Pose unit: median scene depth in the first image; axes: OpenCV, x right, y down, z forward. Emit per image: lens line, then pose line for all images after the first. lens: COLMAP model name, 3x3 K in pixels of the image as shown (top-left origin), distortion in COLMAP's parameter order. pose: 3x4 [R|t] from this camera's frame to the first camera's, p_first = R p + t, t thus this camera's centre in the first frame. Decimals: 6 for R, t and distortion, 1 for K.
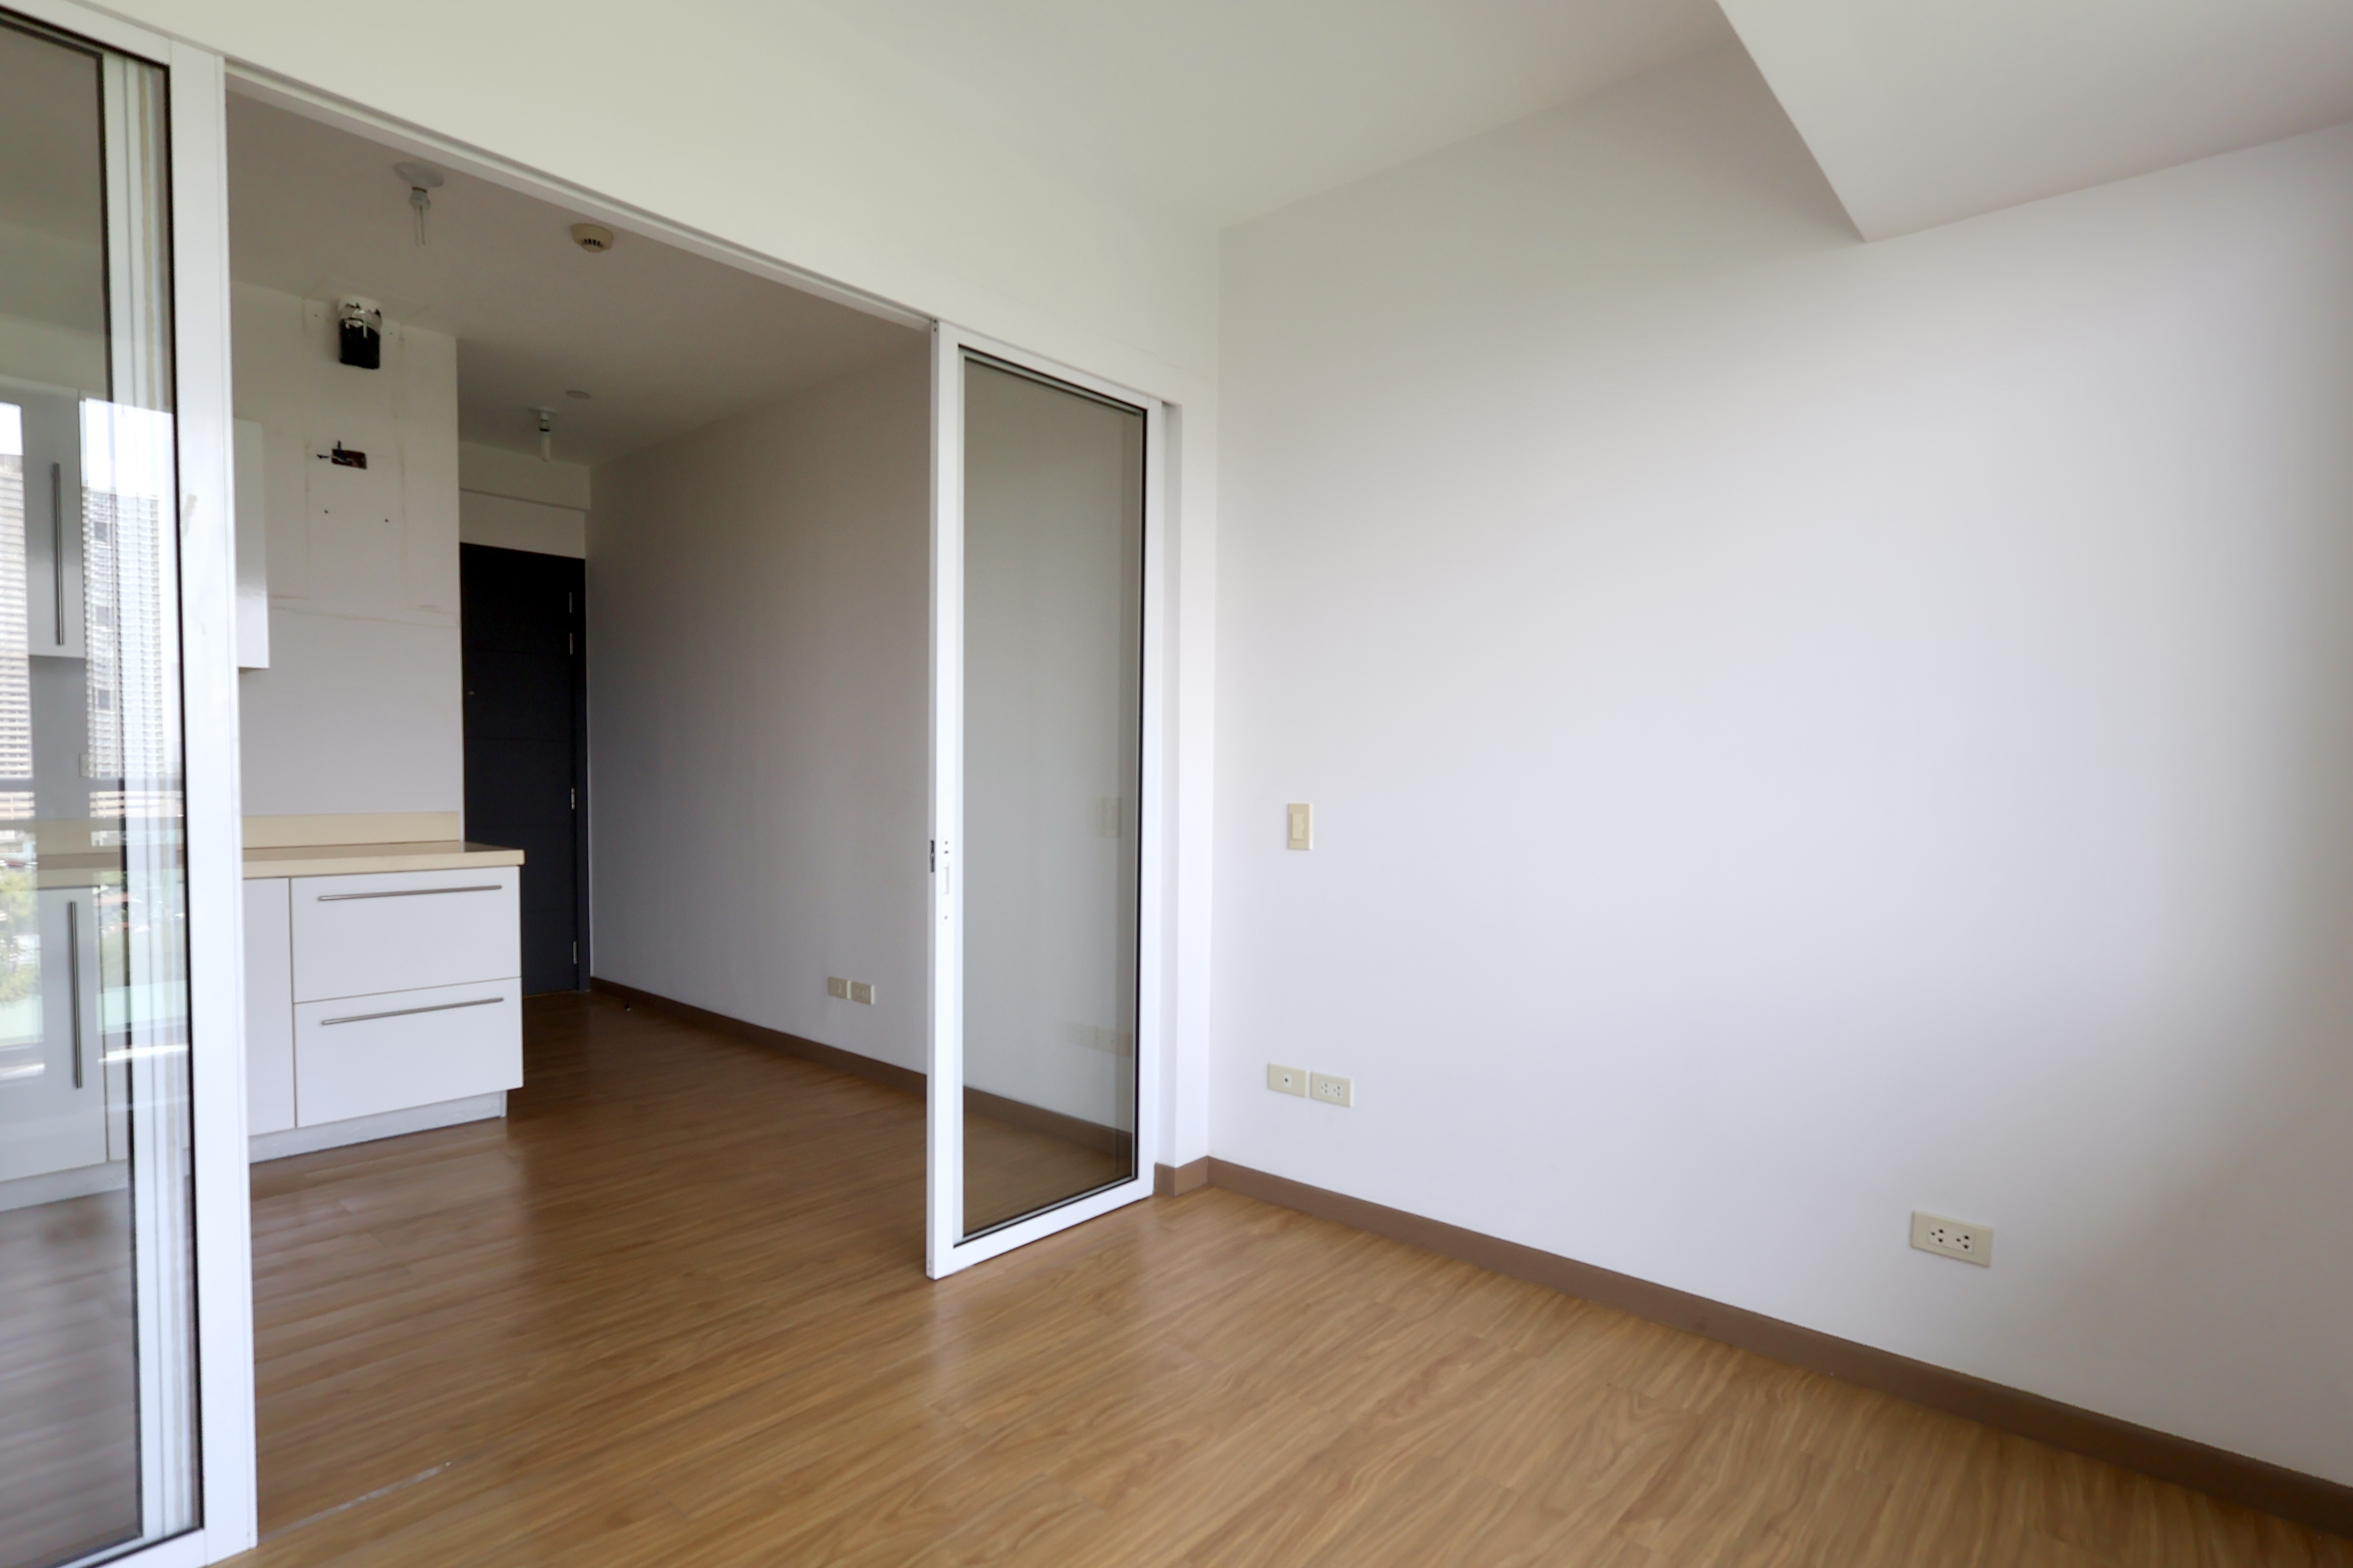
lens RADIAL K [[1157.1, 0, 1202.0], [0, 1157.1, 824.8], [0, 0, 1]] dist [-0.001834, -0.000150]
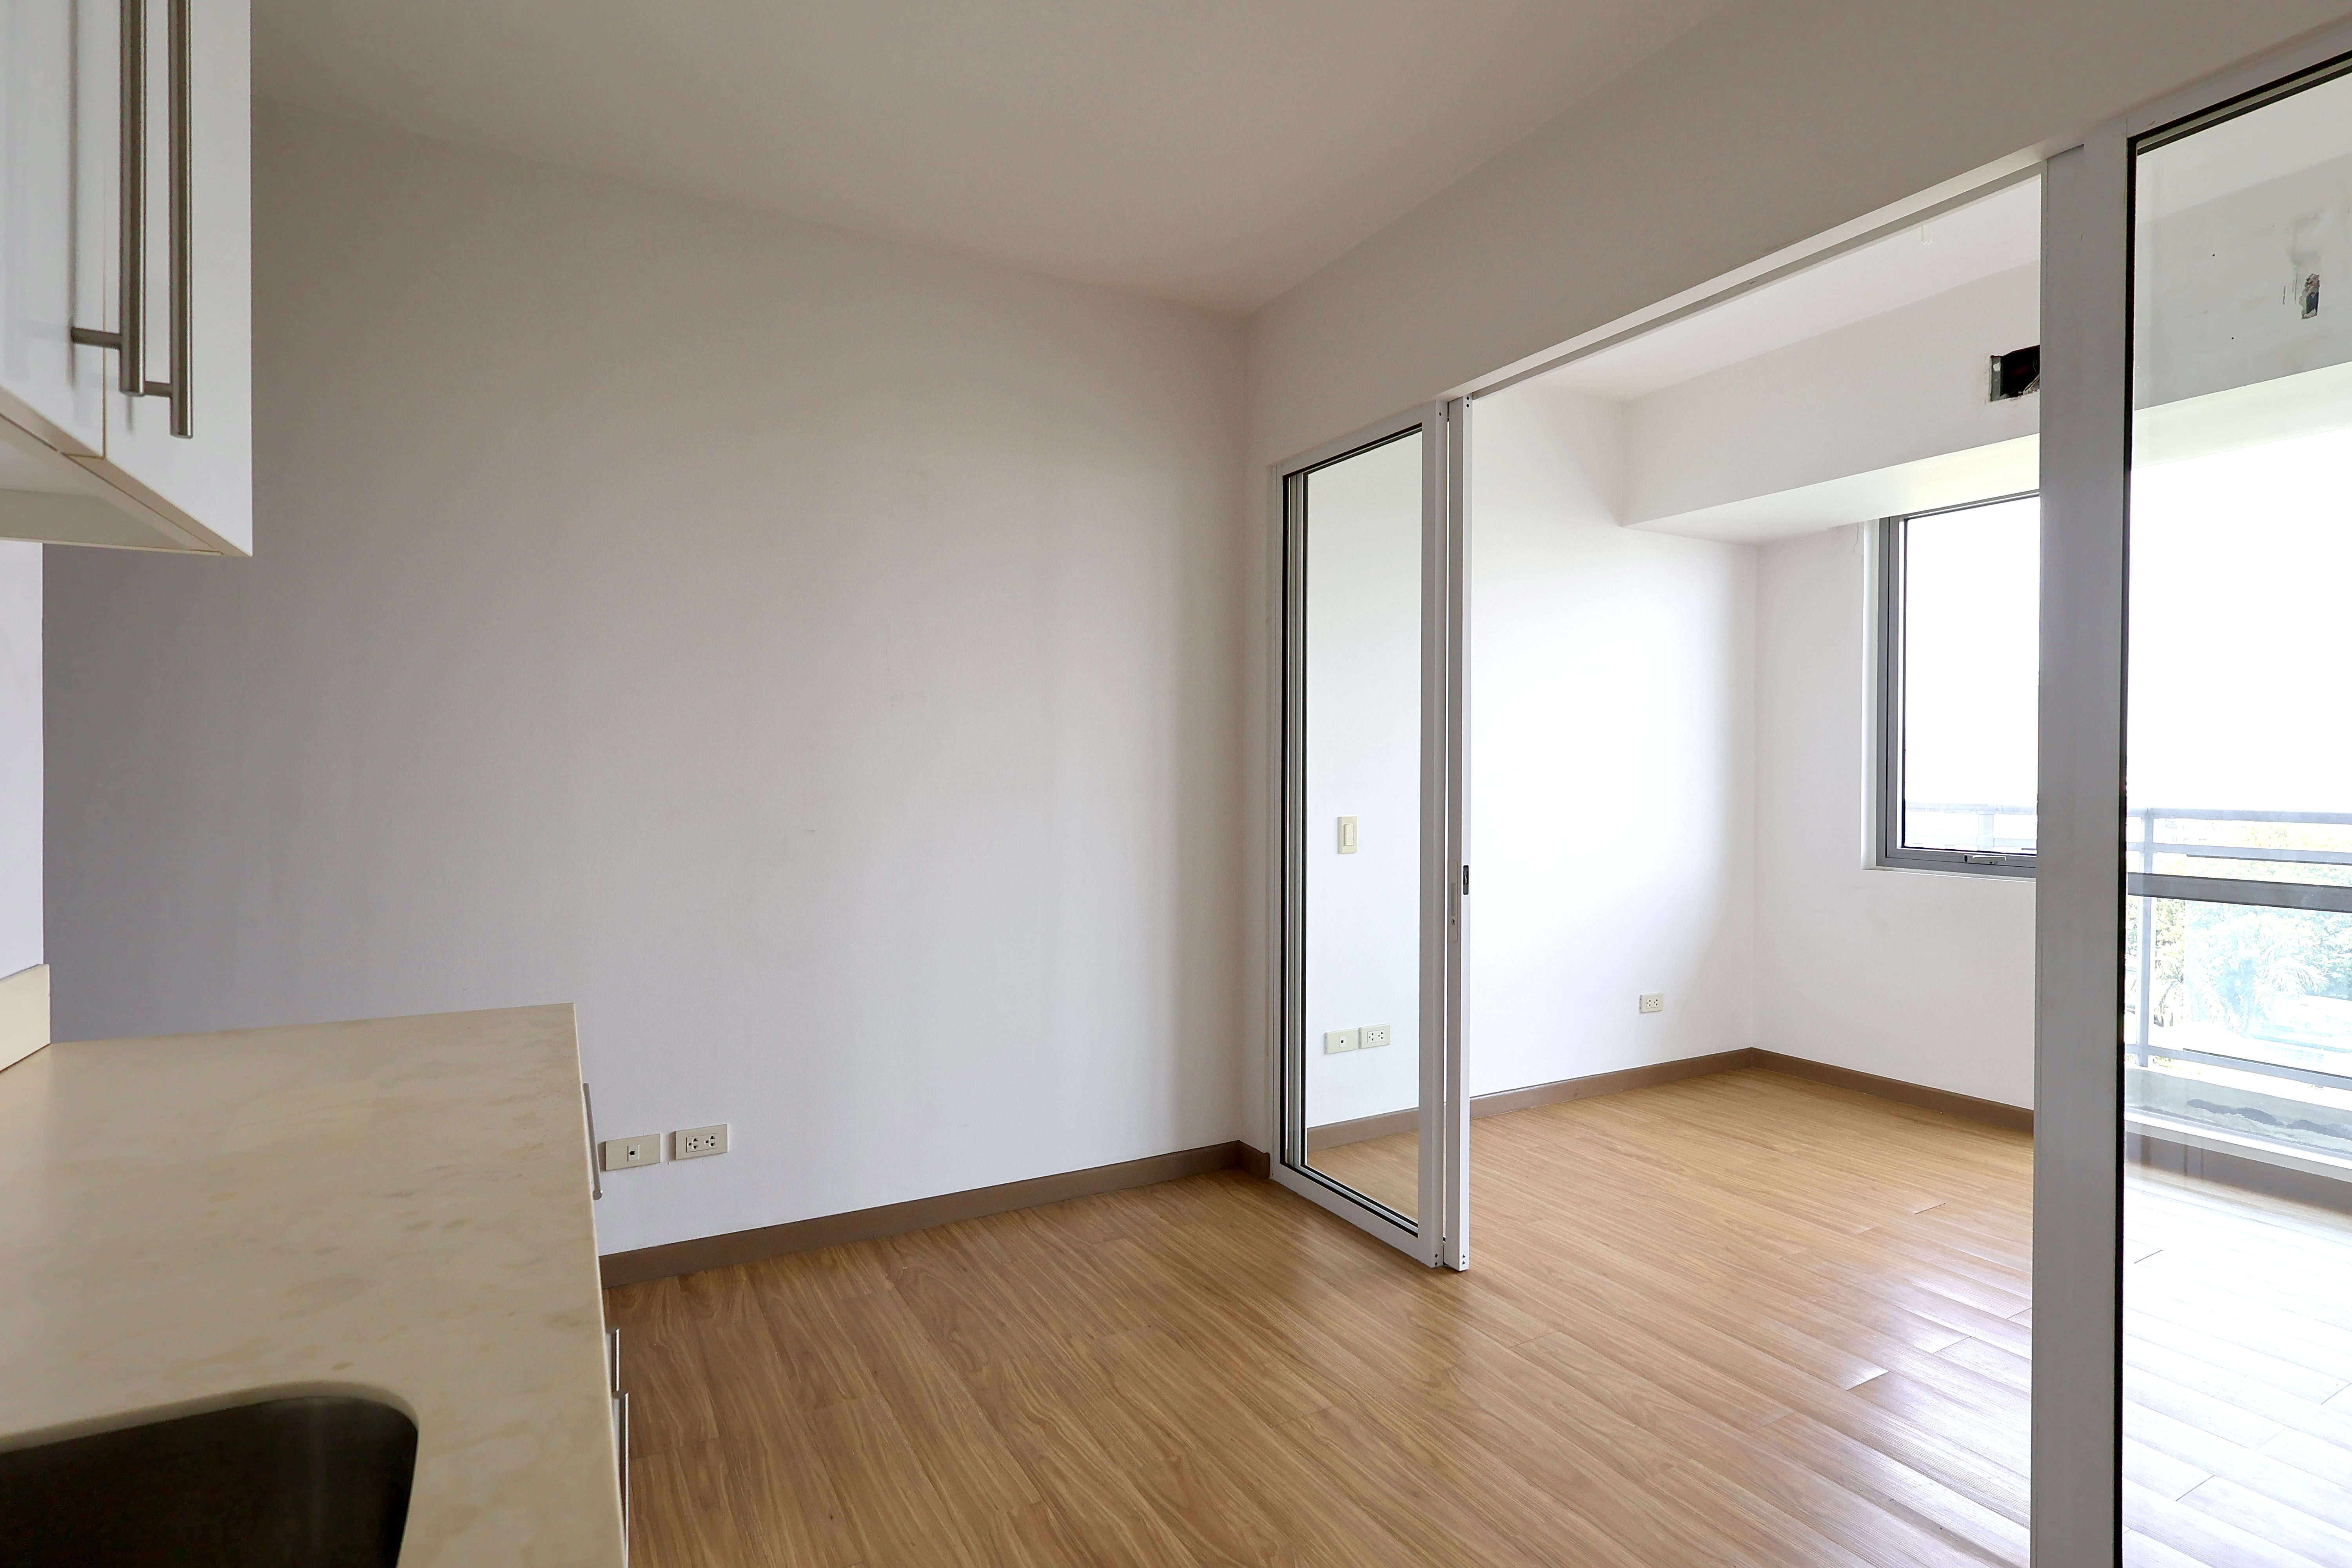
lens RADIAL K [[1131.2, 0, 1173.1], [0, 1131.2, 791.0], [0, 0, 1]] dist [-0.003830, -0.002269]
pose [[0.361170, -0.027894, 0.932083, -1.079488], [0.048225, 0.998774, 0.011203, -0.066228], [-0.931252, 0.040904, 0.362072, 0.707827]]
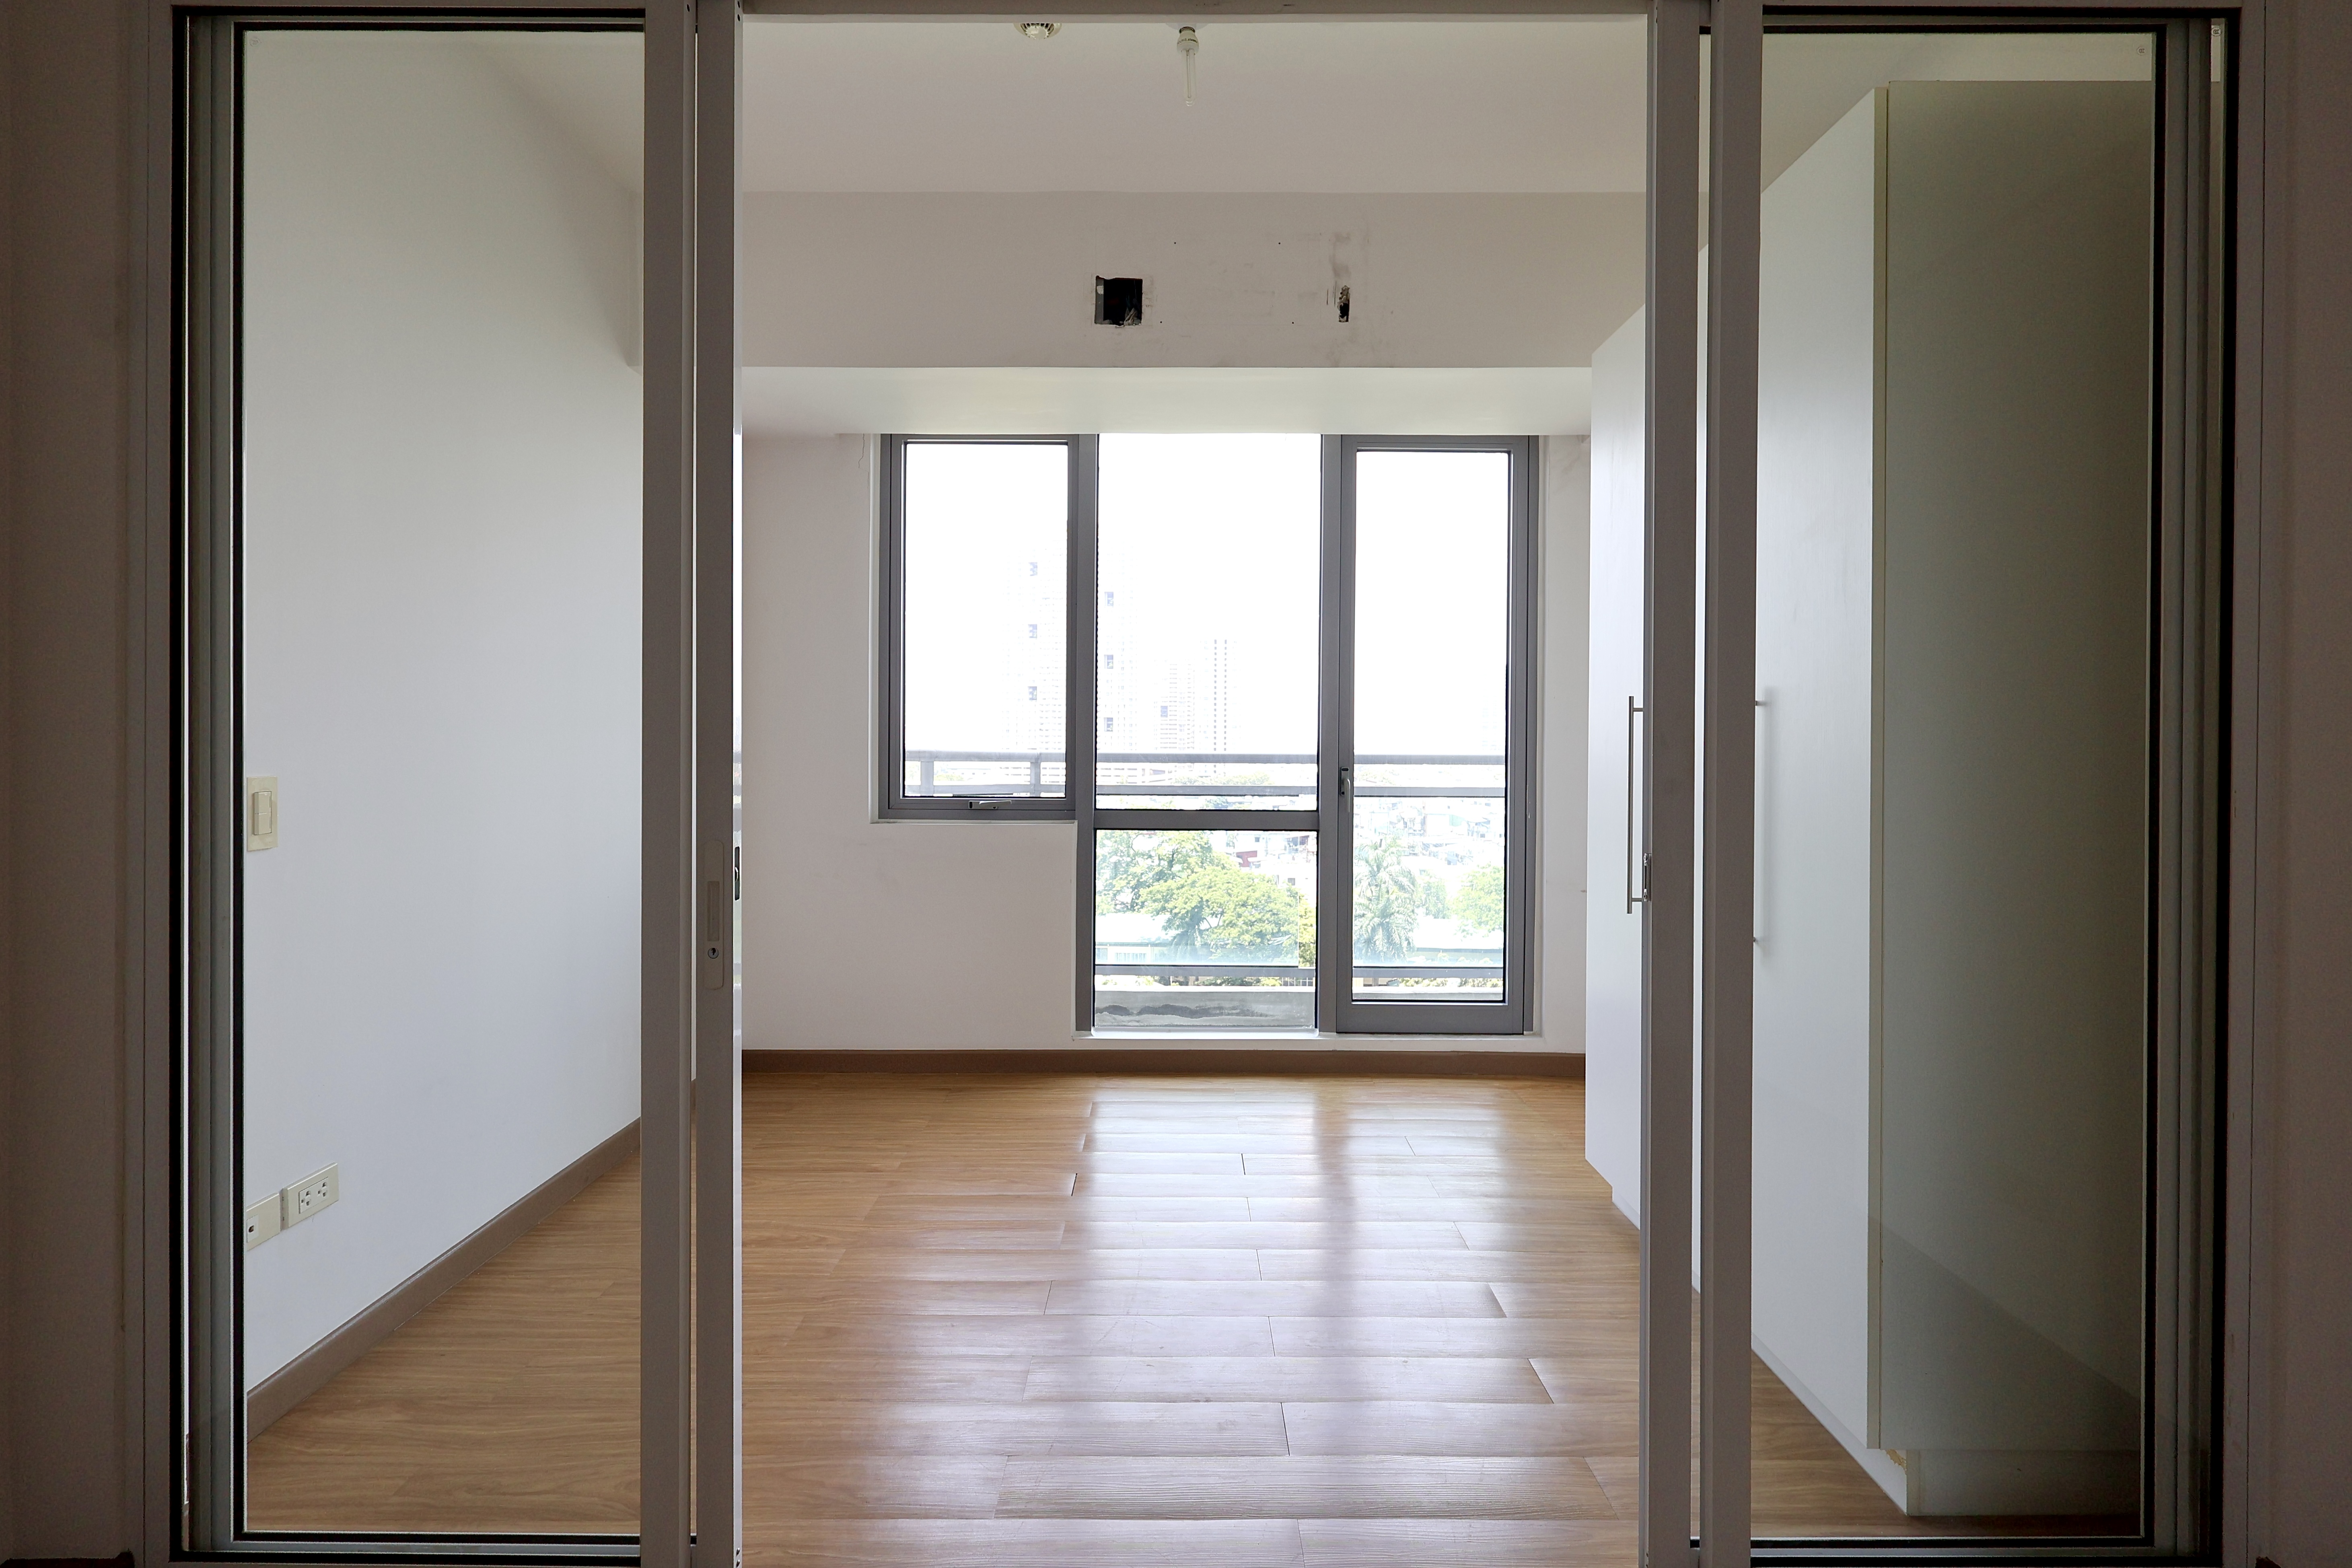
lens RADIAL K [[1184.8, 0, 1179.0], [0, 1184.8, 756.9], [0, 0, 1]] dist [0.000816, 0.000390]
pose [[-0.639221, -0.032281, 0.768345, -0.701649], [0.020666, 0.998037, 0.059124, -0.056388], [-0.768745, 0.053672, -0.637299, 0.988556]]
